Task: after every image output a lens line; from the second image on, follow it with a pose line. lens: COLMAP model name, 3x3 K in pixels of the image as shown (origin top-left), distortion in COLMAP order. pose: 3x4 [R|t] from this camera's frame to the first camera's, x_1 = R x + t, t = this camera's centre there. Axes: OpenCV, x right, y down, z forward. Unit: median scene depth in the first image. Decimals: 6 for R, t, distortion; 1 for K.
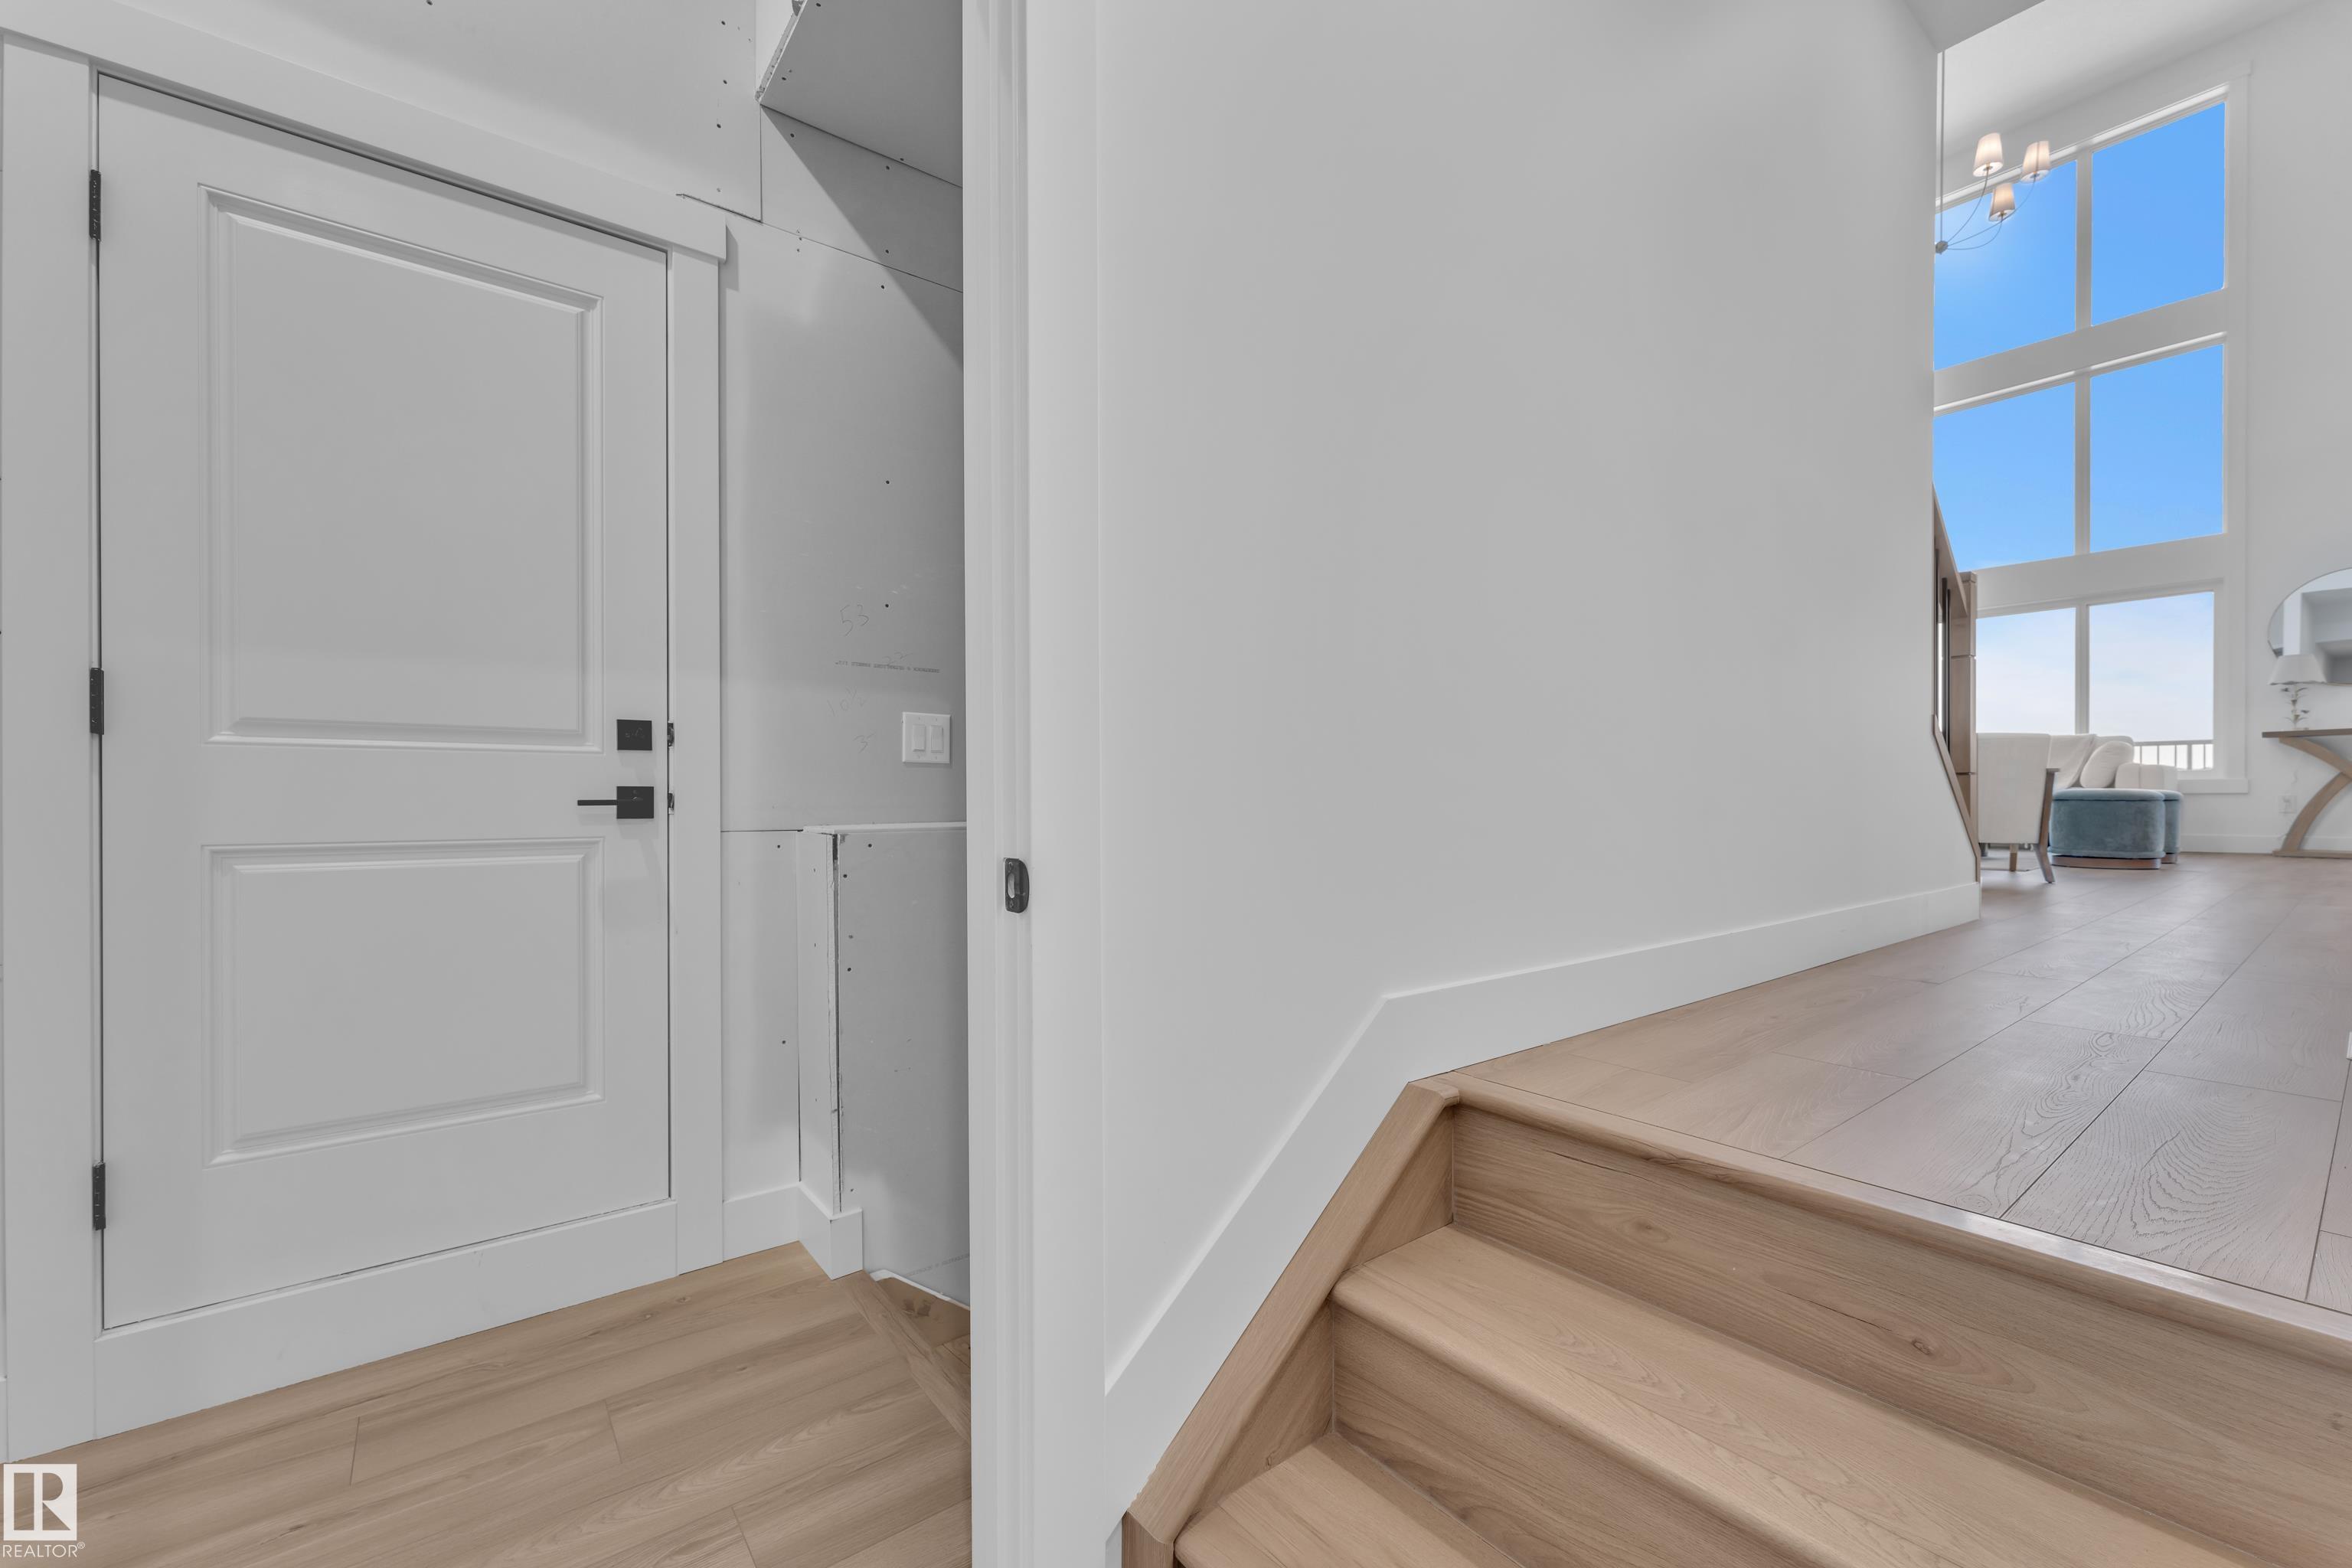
lens RADIAL K [[941.0, 0, 1174.0], [0, 941.0, 802.0], [0, 0, 1]] dist [0.002522, -0.000989]
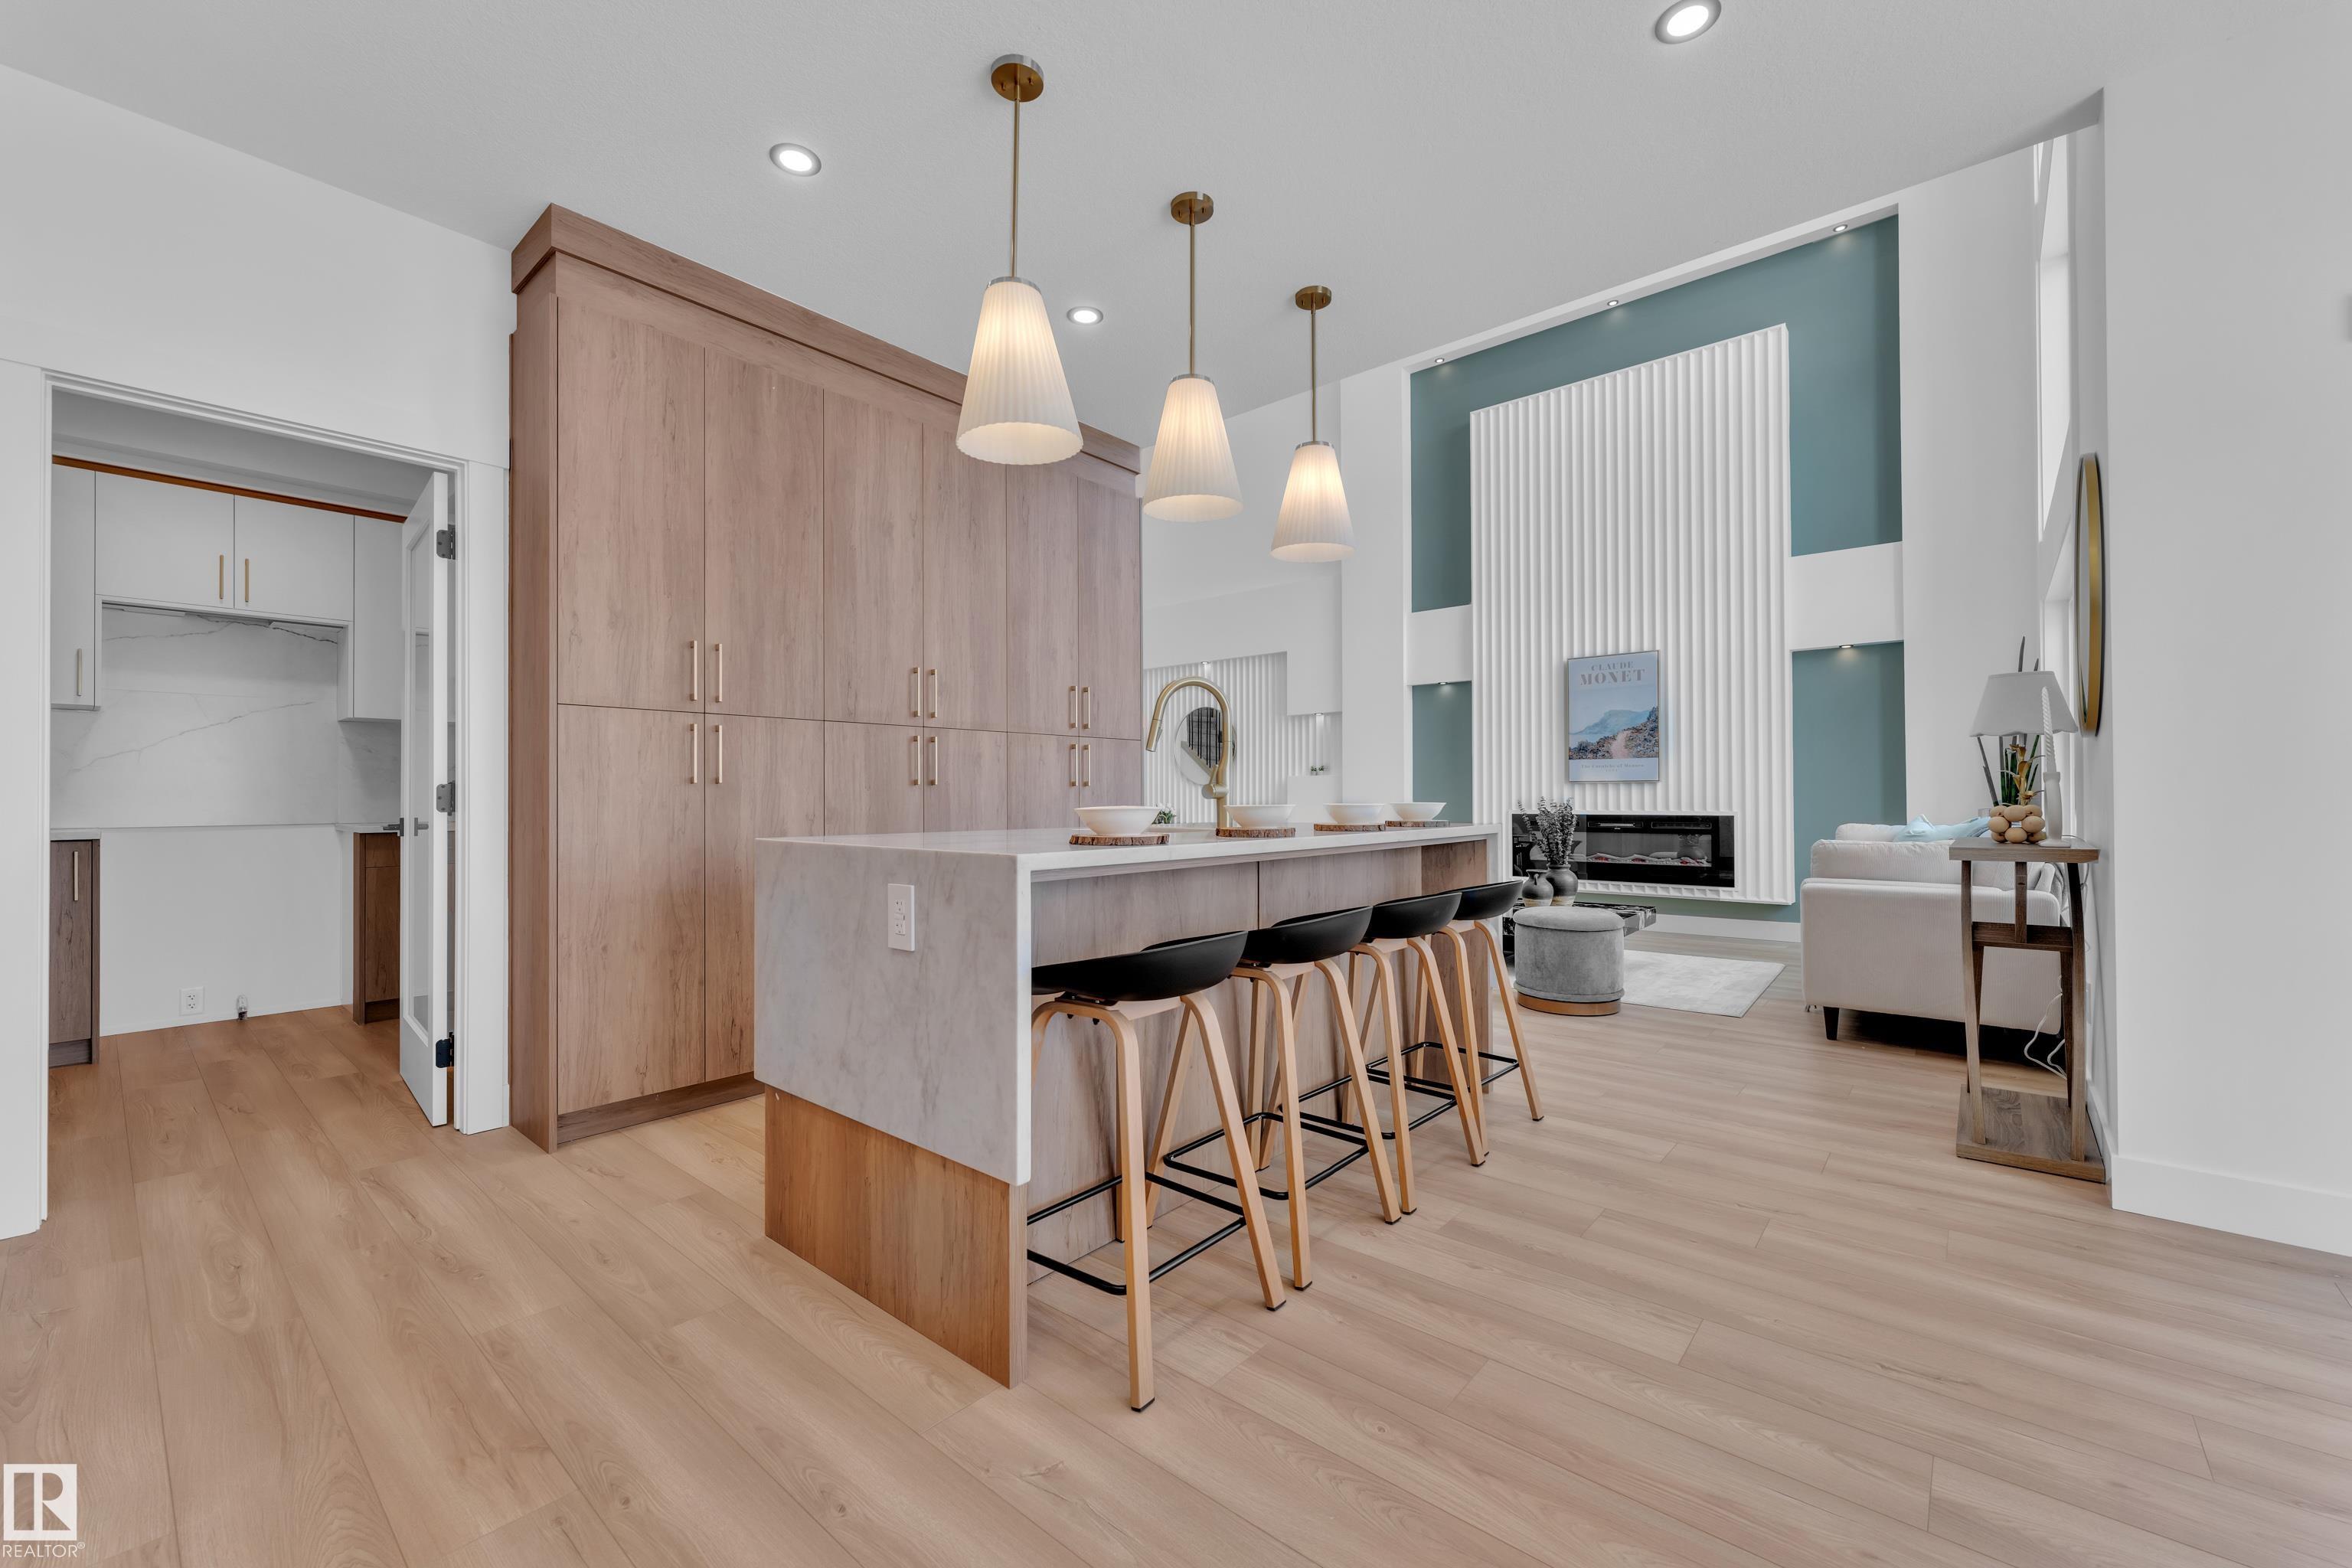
lens RADIAL K [[941.0, 0, 1175.2], [0, 941.0, 787.5], [0, 0, 1]] dist [0.002522, -0.000989]
pose [[0.206067, -0.004300, -0.978528, 1.888187], [0.004133, 0.999985, -0.003523, -0.121699], [0.978529, -0.003318, 0.206082, 0.607379]]
